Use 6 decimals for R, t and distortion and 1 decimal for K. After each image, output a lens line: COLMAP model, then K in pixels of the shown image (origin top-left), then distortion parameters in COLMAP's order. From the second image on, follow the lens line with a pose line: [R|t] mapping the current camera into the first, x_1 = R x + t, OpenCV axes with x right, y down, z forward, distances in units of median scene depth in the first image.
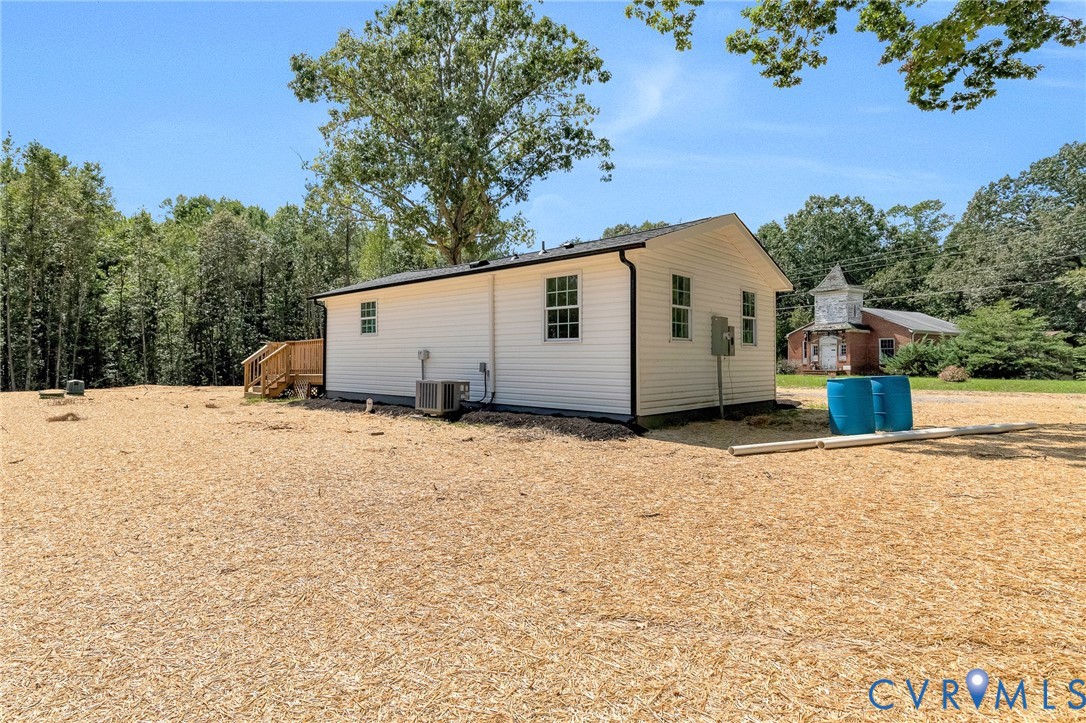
lens RADIAL K [[547.9, 0, 545.5], [0, 547.9, 343.6], [0, 0, 1]] dist [0.007403, 0.000264]
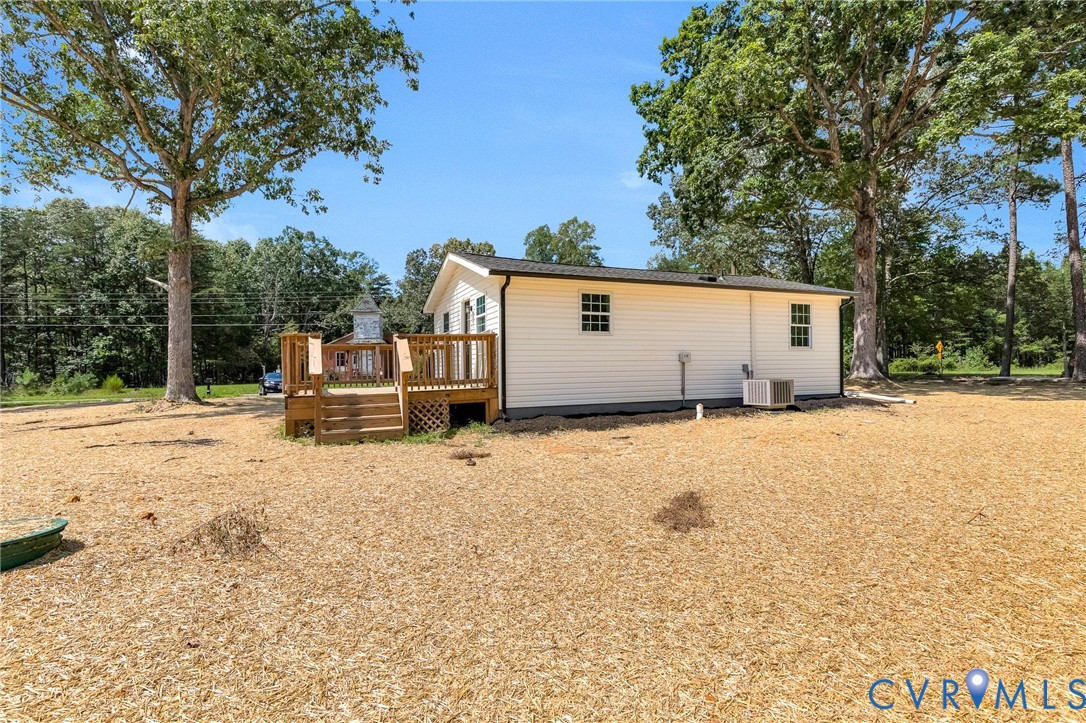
lens RADIAL K [[452.6, 0, 543.0], [0, 452.6, 361.5], [0, 0, 1]] dist [0.000019, 0.000017]
pose [[0.457655, 0.001421, 0.889129, -1.085288], [-0.013366, 0.999897, 0.005282, 0.026635], [-0.889029, -0.014301, 0.457627, 0.846607]]
